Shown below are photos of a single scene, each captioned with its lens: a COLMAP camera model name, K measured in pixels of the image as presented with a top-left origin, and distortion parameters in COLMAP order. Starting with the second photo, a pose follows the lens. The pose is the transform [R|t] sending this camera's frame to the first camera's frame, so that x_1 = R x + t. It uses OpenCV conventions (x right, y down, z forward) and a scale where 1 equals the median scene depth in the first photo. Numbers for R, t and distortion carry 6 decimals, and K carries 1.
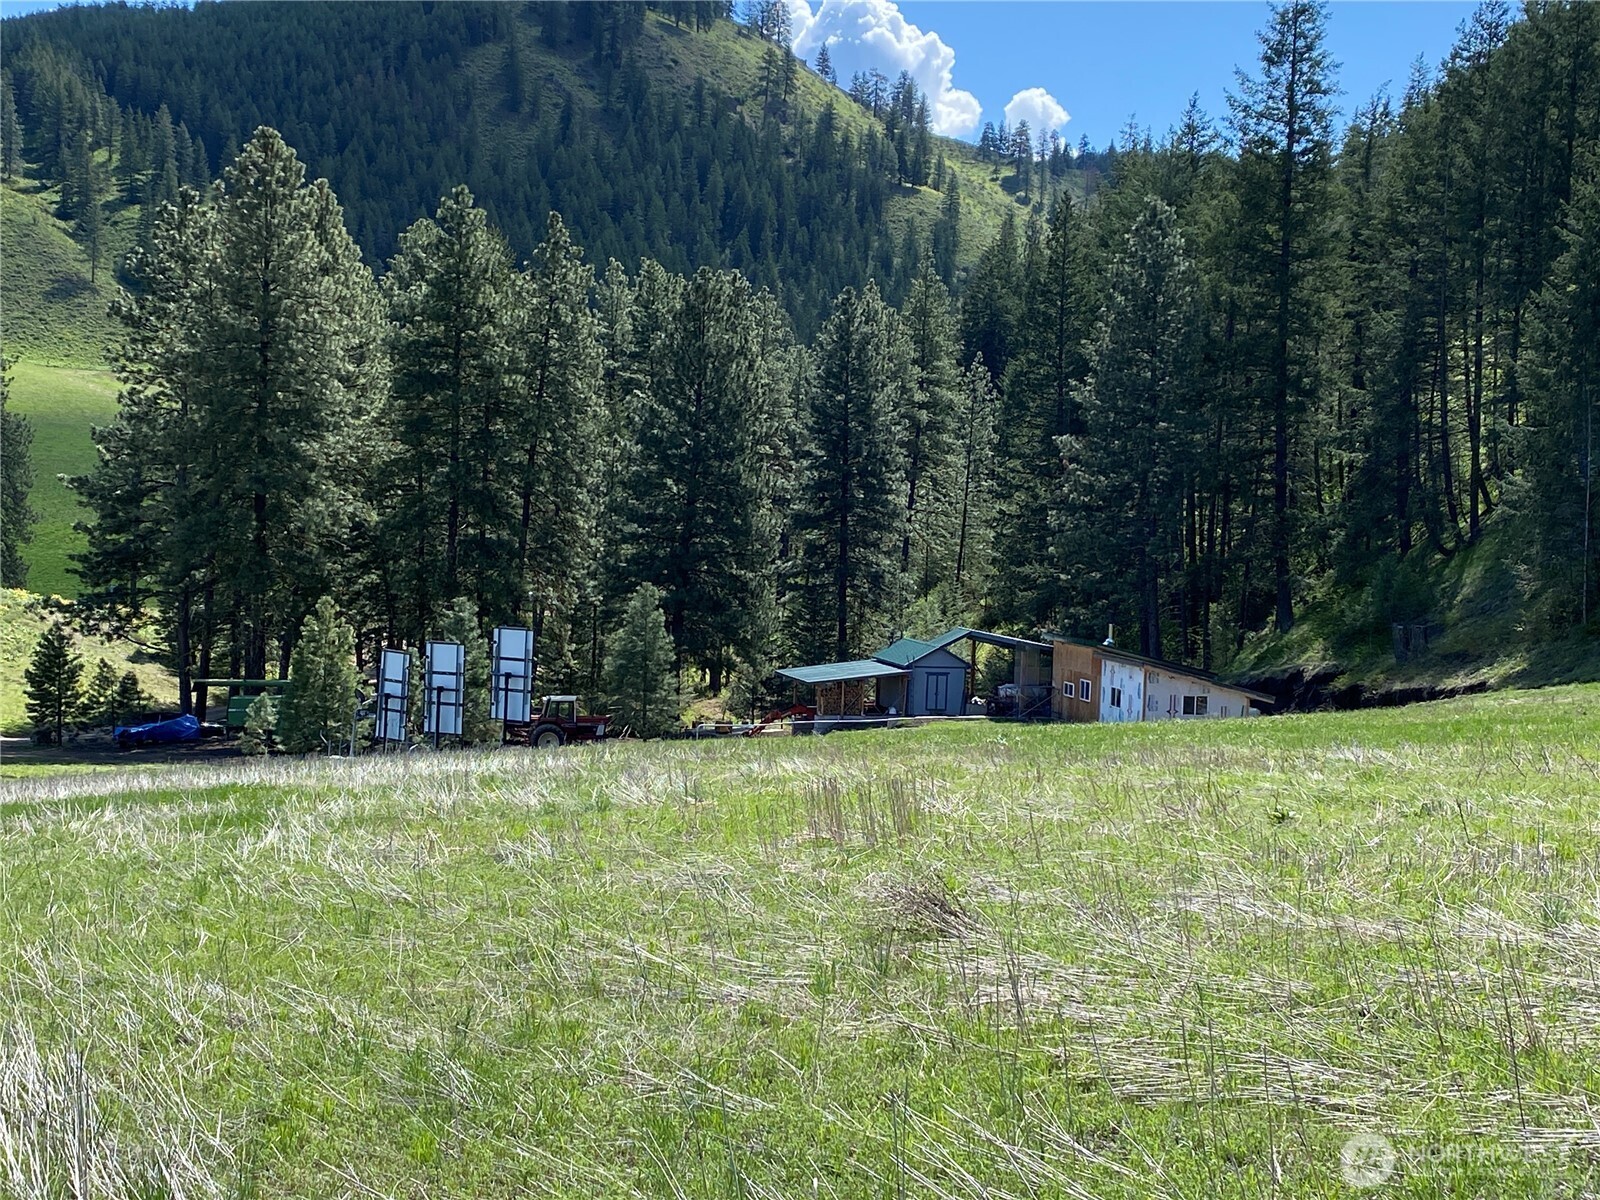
lens RADIAL K [[2195.3, 0, 800.0], [0, 2195.3, 600.0], [0, 0, 1]] dist [0.203905, -0.527076]
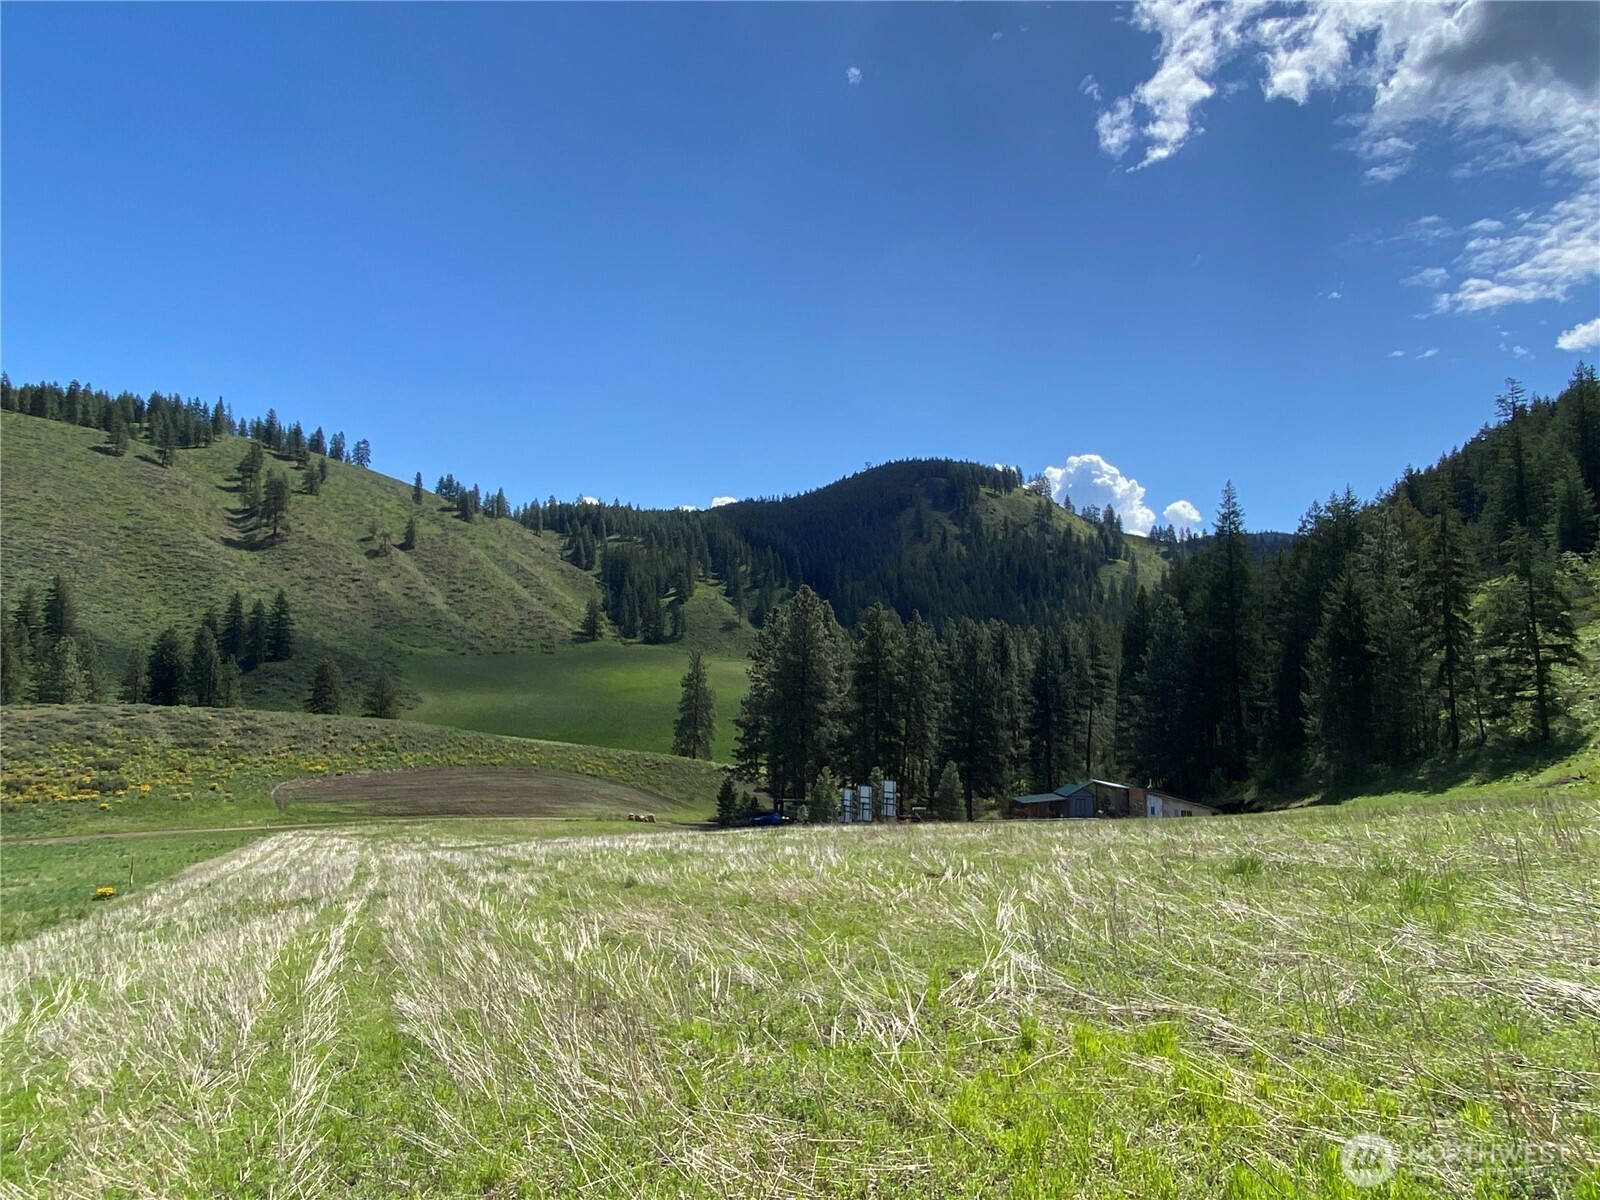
lens RADIAL K [[1052.9, 0, 800.0], [0, 1052.9, 600.0], [0, 0, 1]] dist [0.088955, -0.105050]
pose [[0.969200, -0.042091, -0.242650, 0.044048], [0.005105, 0.988508, -0.151080, -0.005555], [0.246220, 0.145188, 0.958278, -0.150050]]
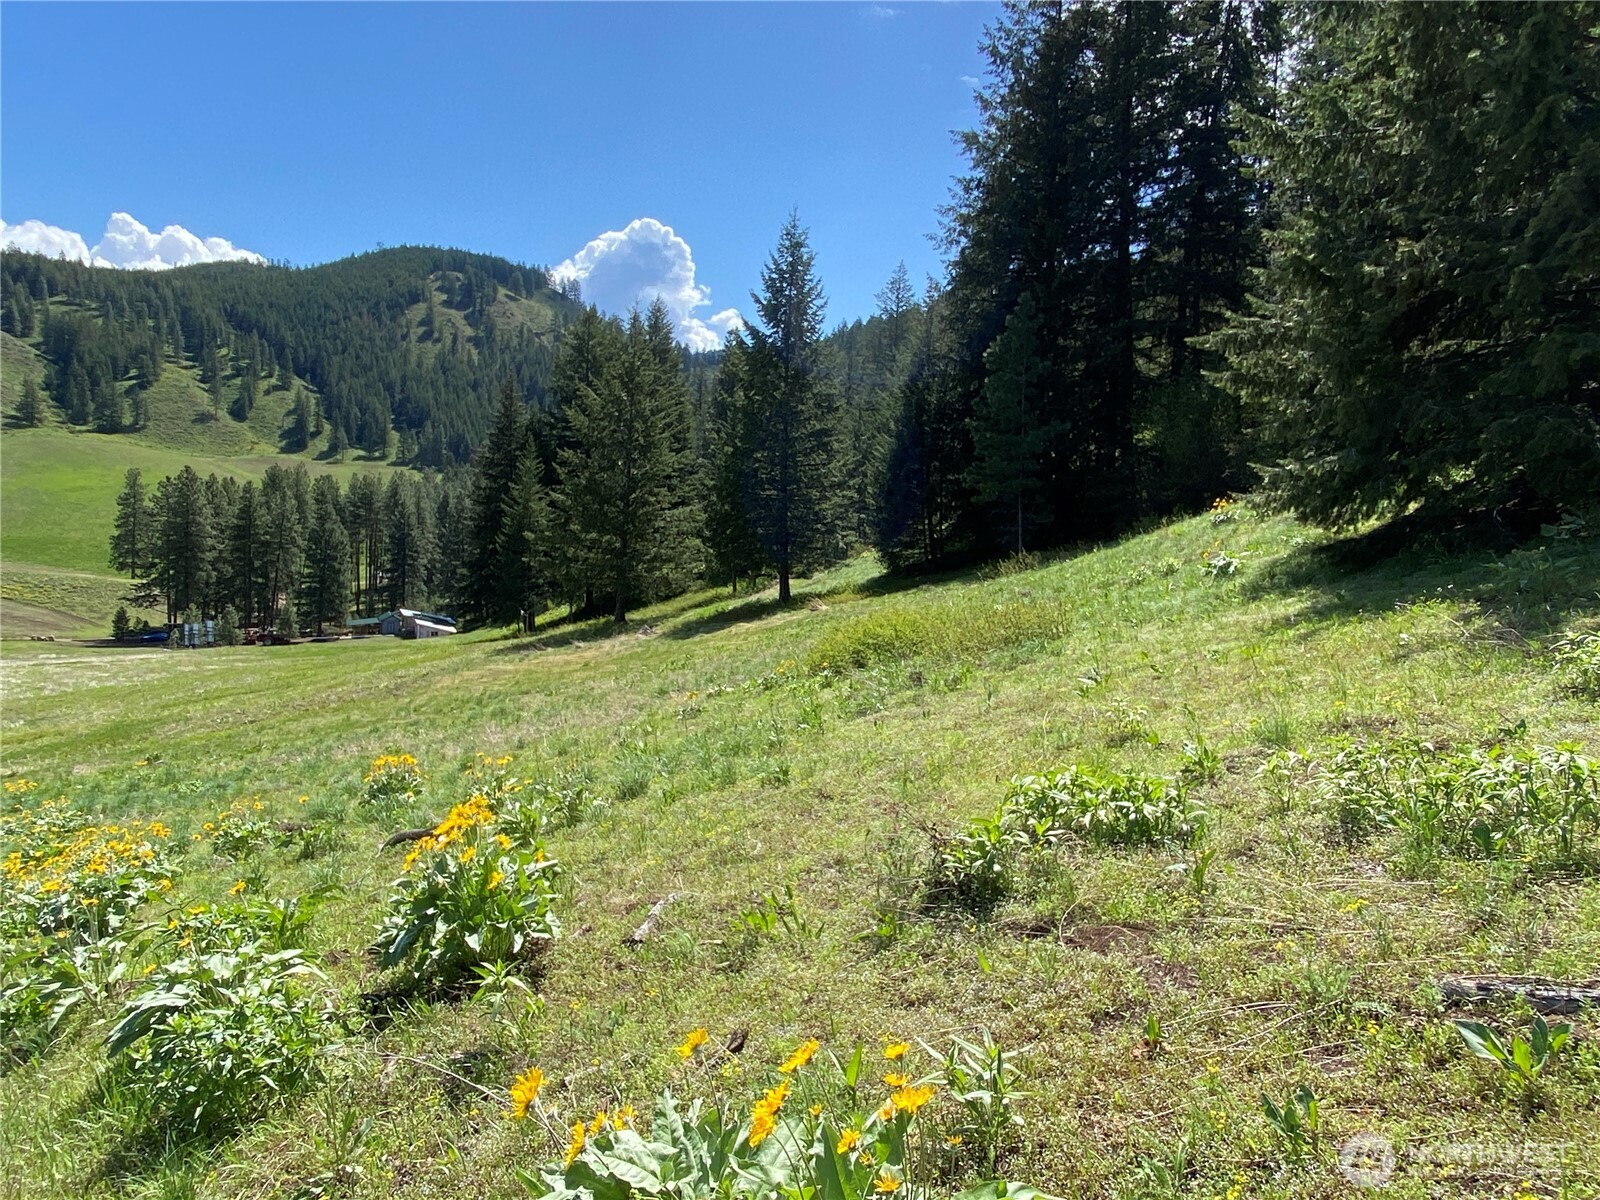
lens RADIAL K [[1052.9, 0, 800.0], [0, 1052.9, 600.0], [0, 0, 1]] dist [0.088955, -0.105050]
pose [[0.985688, 0.008199, 0.168381, 0.338364], [-0.015683, 0.998945, 0.043165, -0.069536], [-0.167849, -0.045188, 0.984776, -0.658194]]
